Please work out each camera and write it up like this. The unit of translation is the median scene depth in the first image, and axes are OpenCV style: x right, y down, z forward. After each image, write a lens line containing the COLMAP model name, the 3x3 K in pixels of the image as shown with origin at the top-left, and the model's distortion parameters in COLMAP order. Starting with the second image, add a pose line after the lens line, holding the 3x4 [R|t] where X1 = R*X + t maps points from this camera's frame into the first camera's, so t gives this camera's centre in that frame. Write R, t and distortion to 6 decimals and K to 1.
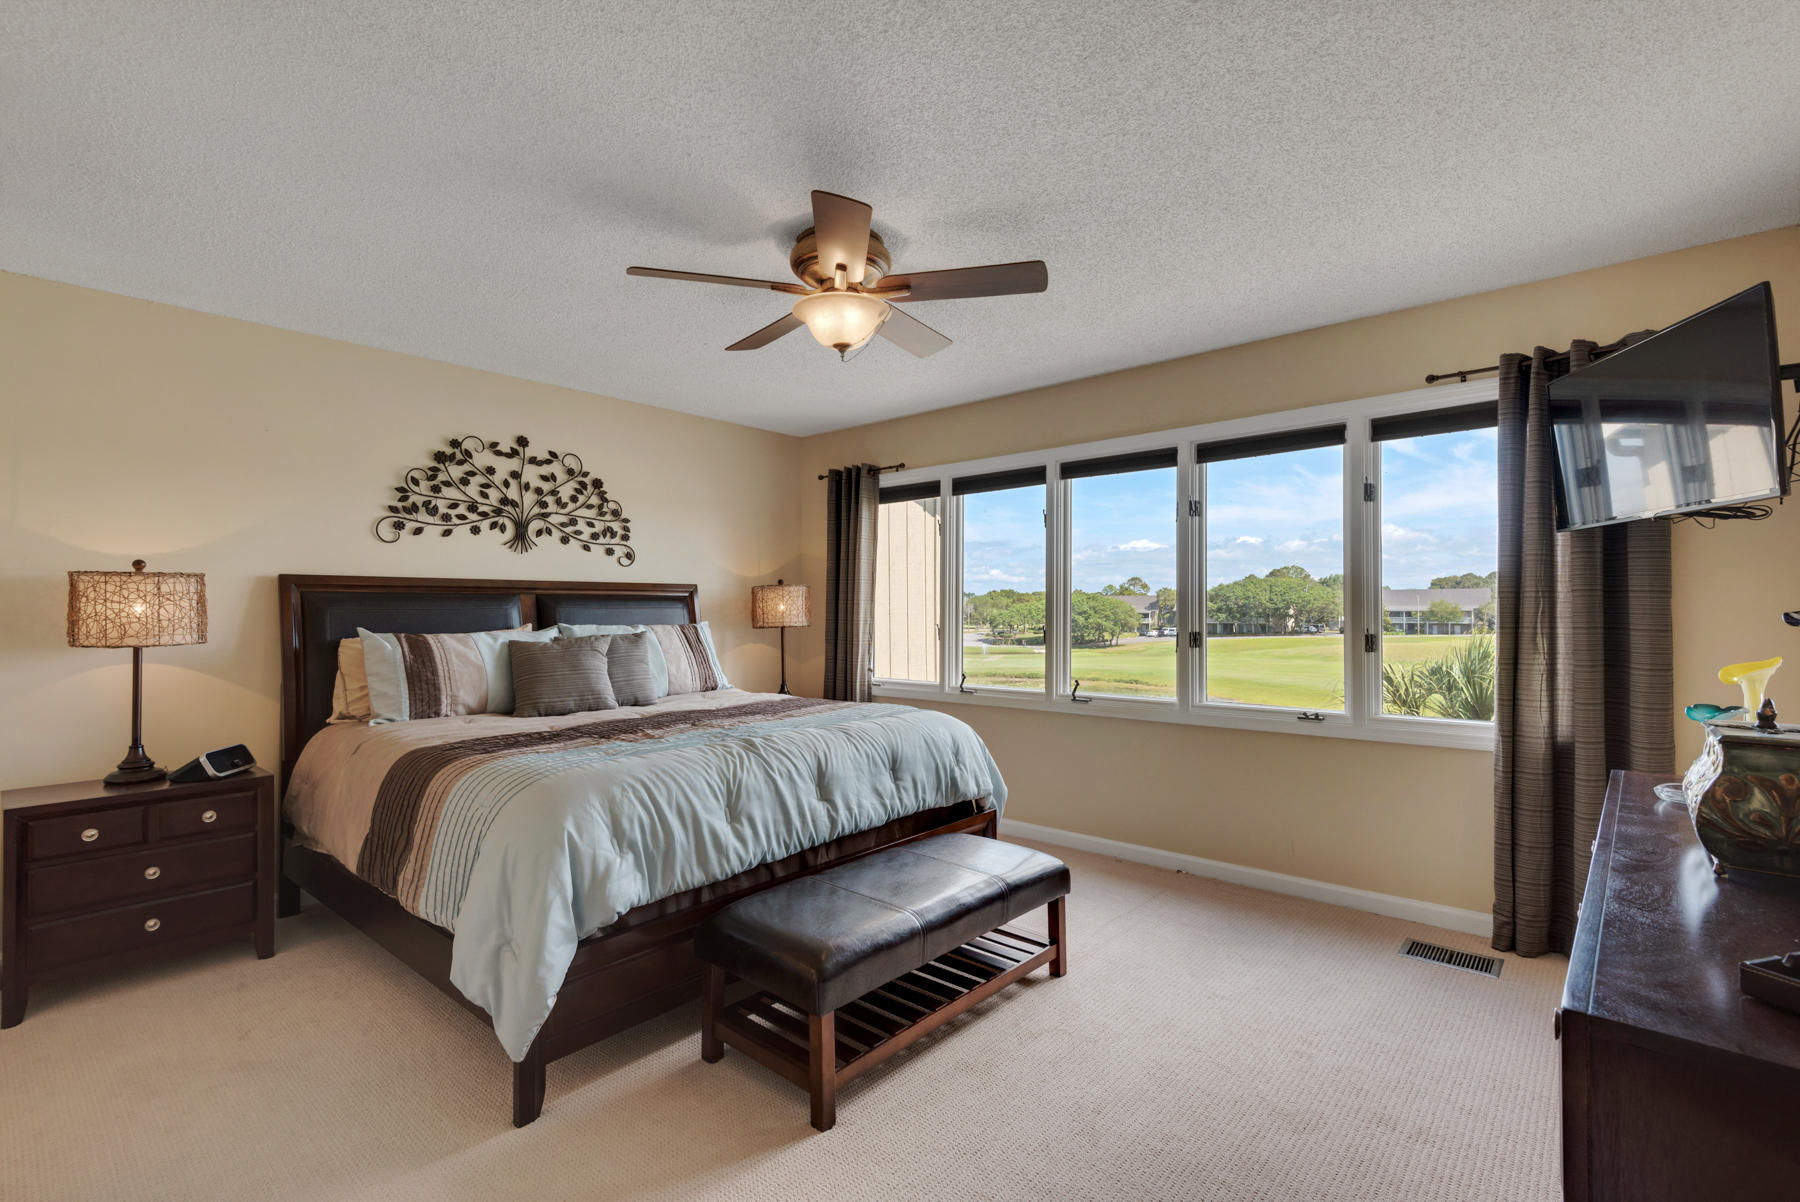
lens RADIAL K [[828.1, 0, 898.1], [0, 828.1, 596.0], [0, 0, 1]] dist [0.018006, -0.008668]
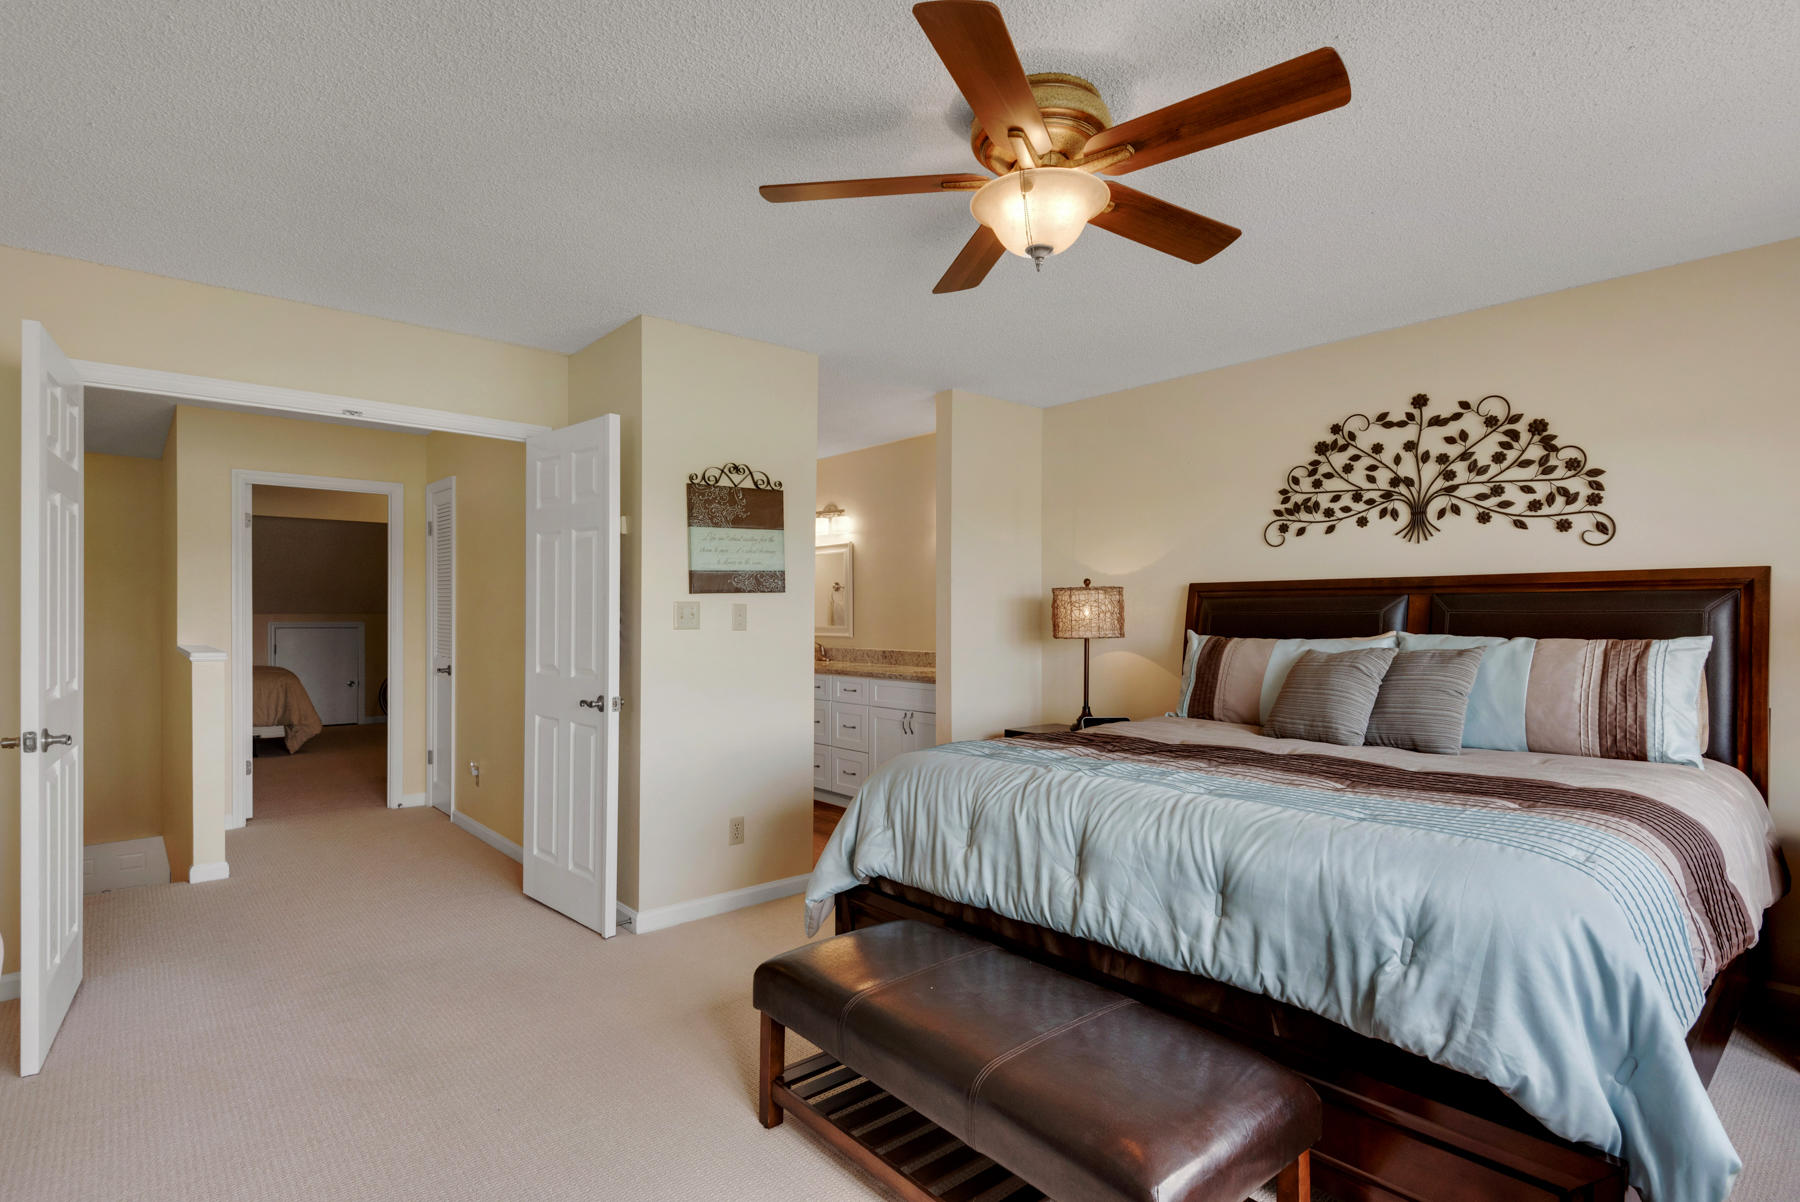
lens RADIAL K [[884.0, 0, 898.7], [0, 884.0, 614.1], [0, 0, 1]] dist [0.013033, -0.000063]
pose [[-0.143067, 0.003232, -0.989708, 0.464340], [0.016868, 0.999857, 0.000826, 0.007842], [0.989569, -0.016576, -0.143102, 0.637091]]
